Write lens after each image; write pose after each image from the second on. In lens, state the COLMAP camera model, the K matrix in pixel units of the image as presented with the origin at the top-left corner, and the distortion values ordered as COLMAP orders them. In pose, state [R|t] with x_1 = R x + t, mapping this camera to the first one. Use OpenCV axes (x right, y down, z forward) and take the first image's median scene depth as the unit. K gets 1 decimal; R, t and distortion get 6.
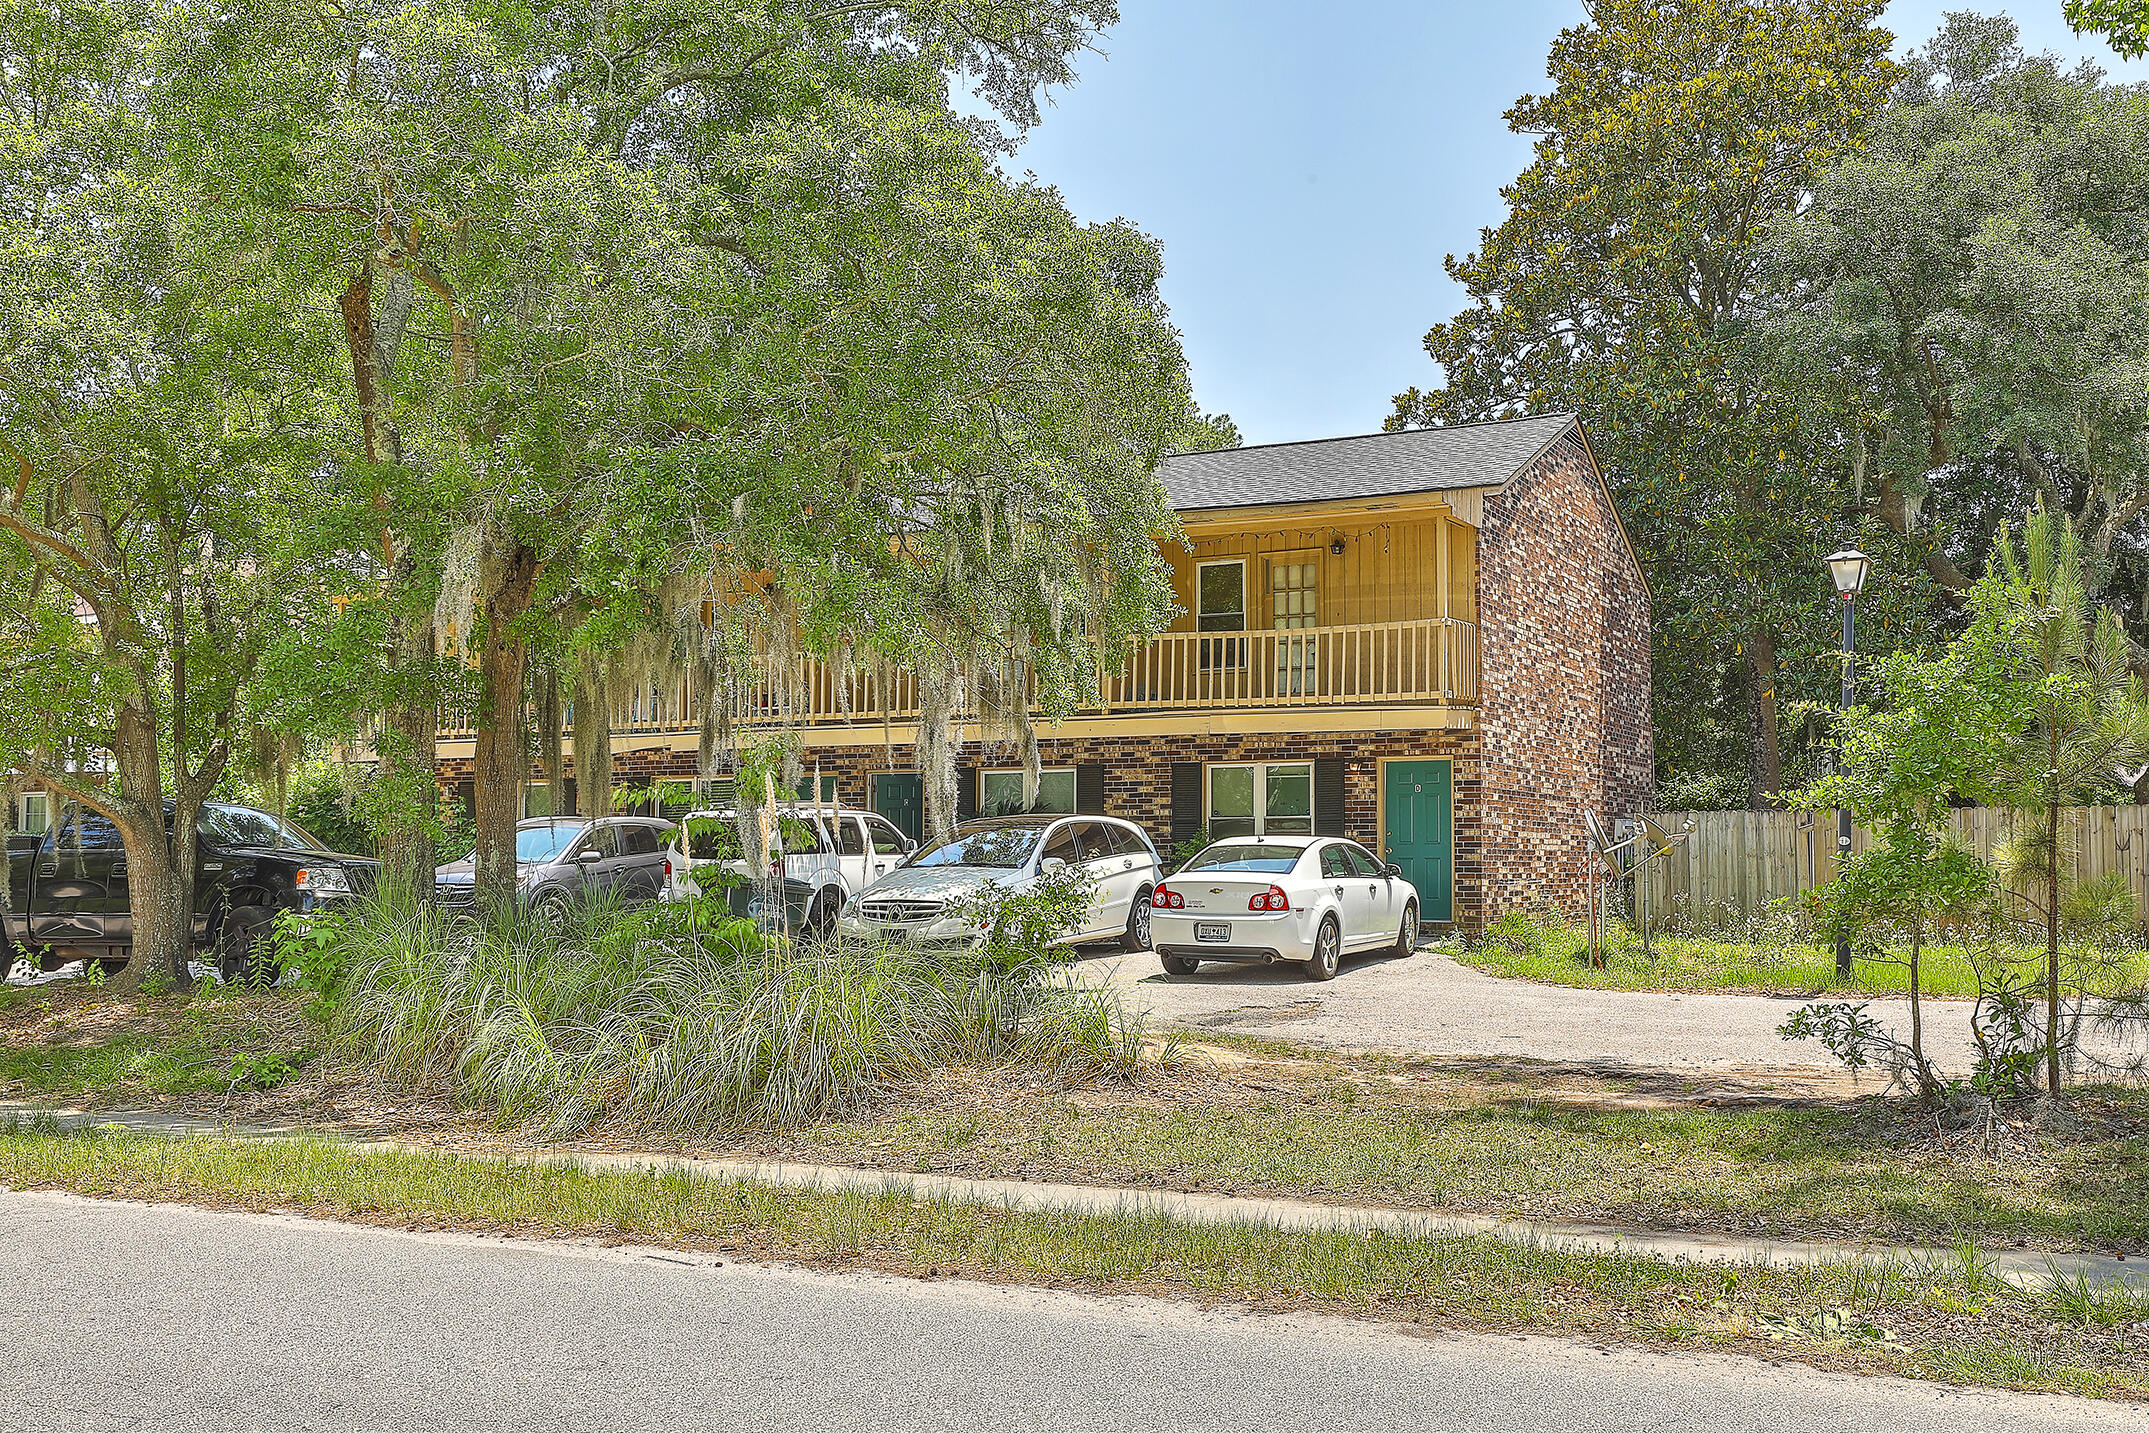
lens RADIAL K [[1789.2, 0, 1169.1], [0, 1789.2, 721.5], [0, 0, 1]] dist [0.002143, 0.003109]
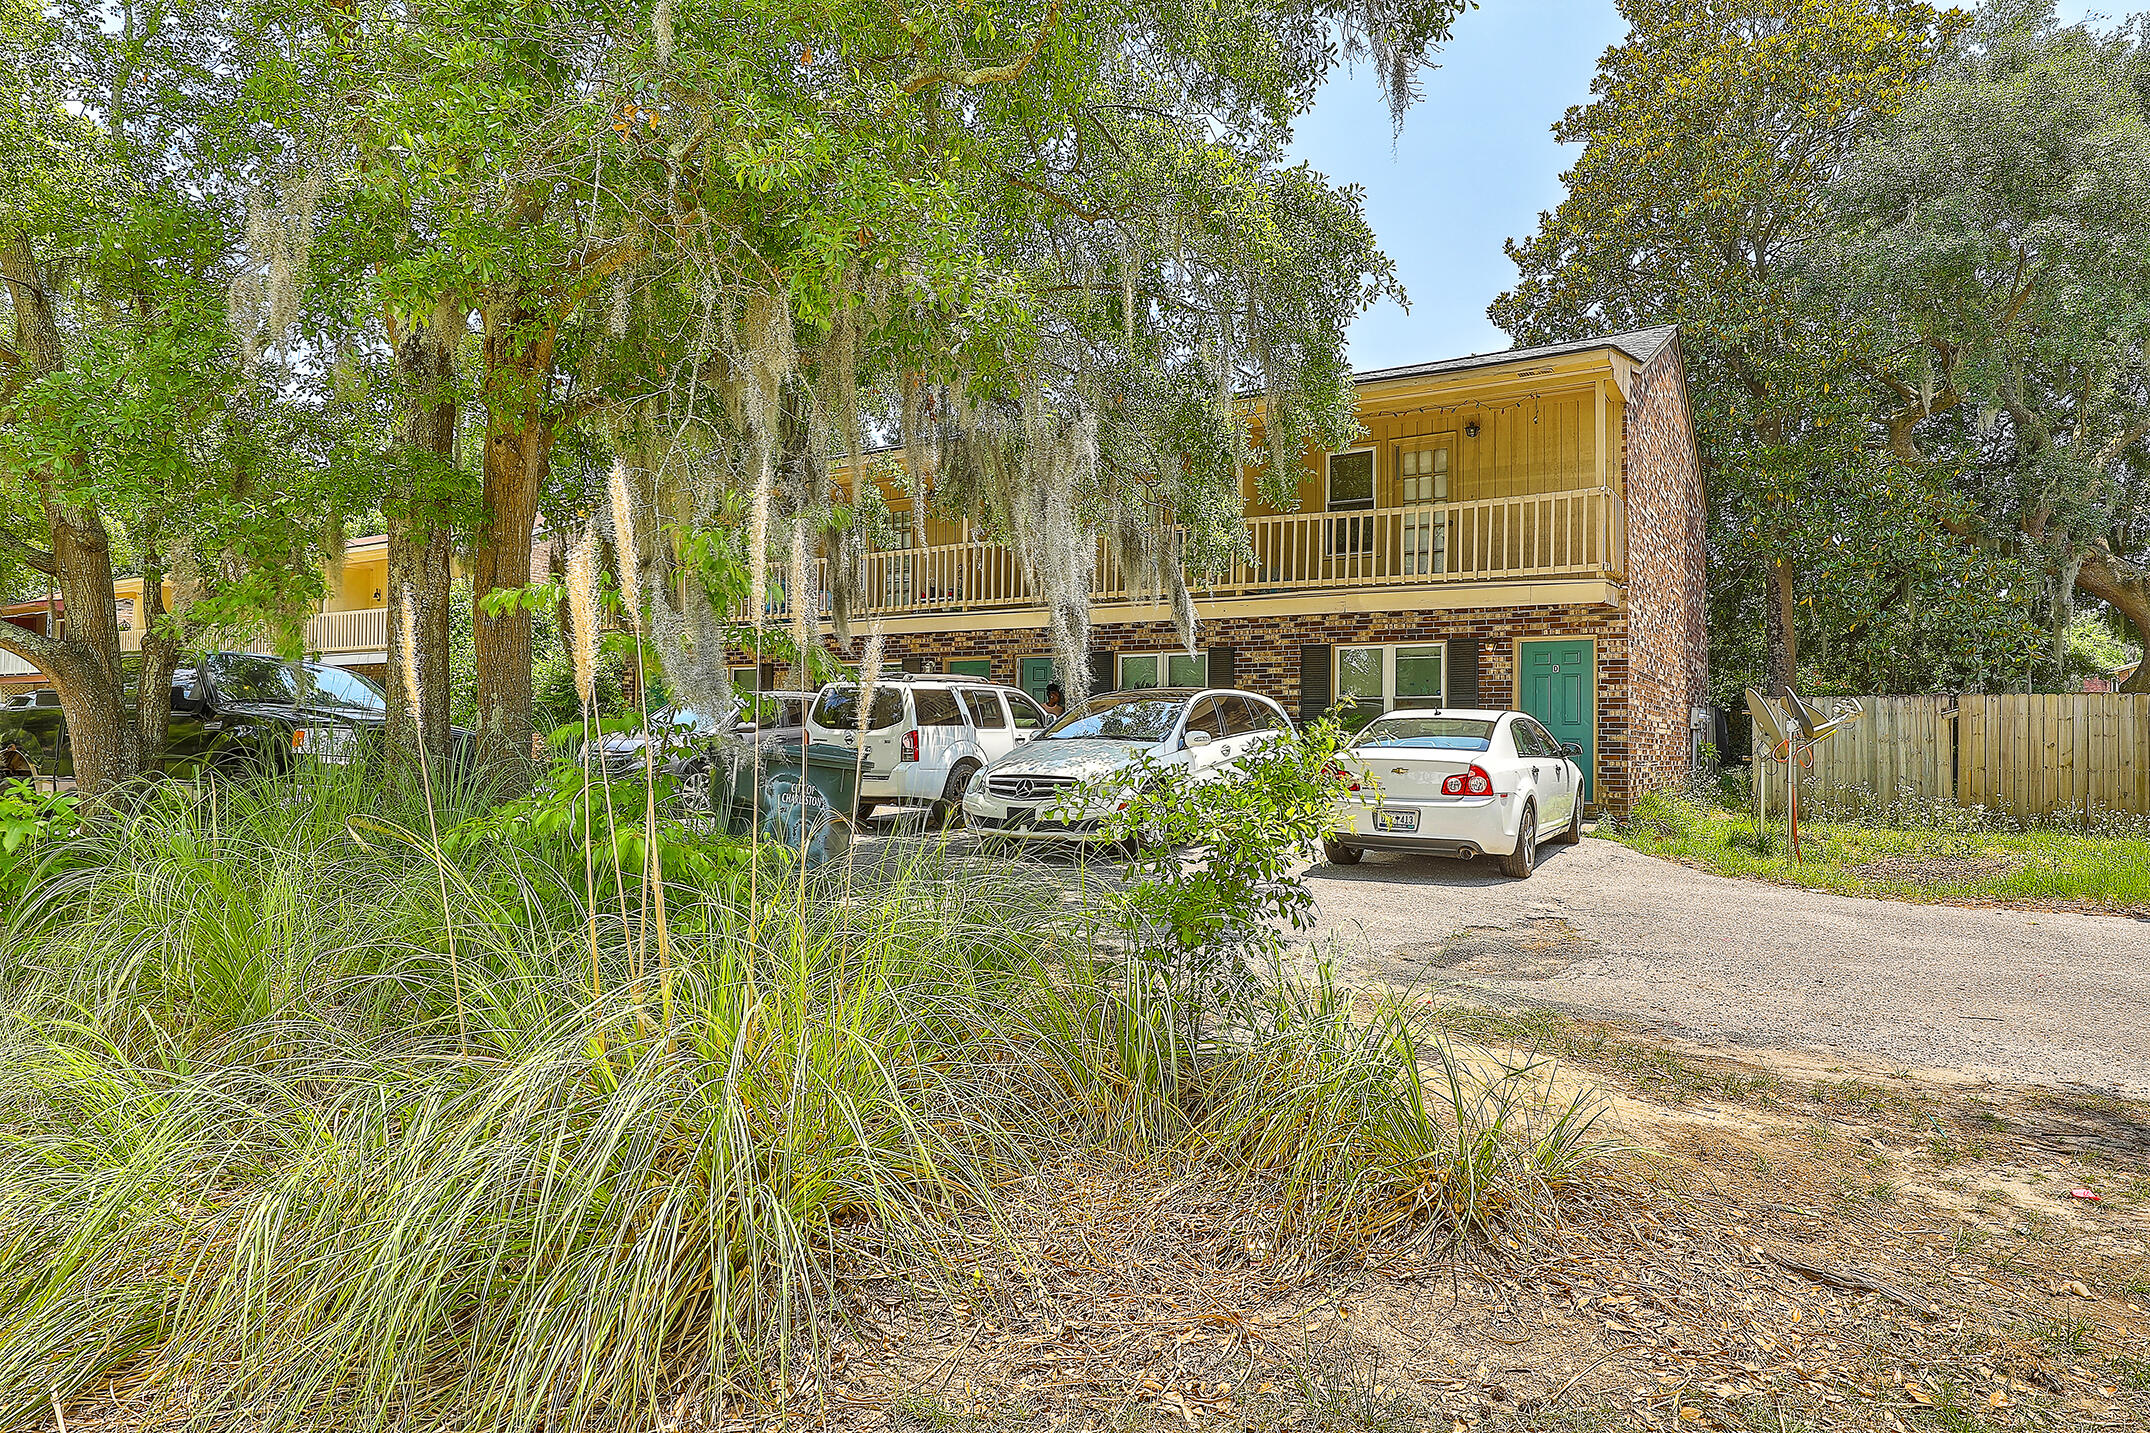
lens RADIAL K [[1172.0, 0, 1104.2], [0, 1172.0, 715.1], [0, 0, 1]] dist [-0.000144, 0.000002]
pose [[0.993356, 0.009693, -0.114675, -0.035627], [-0.003631, 0.998590, 0.052957, 0.029779], [0.115027, -0.052188, 0.991991, 0.326962]]
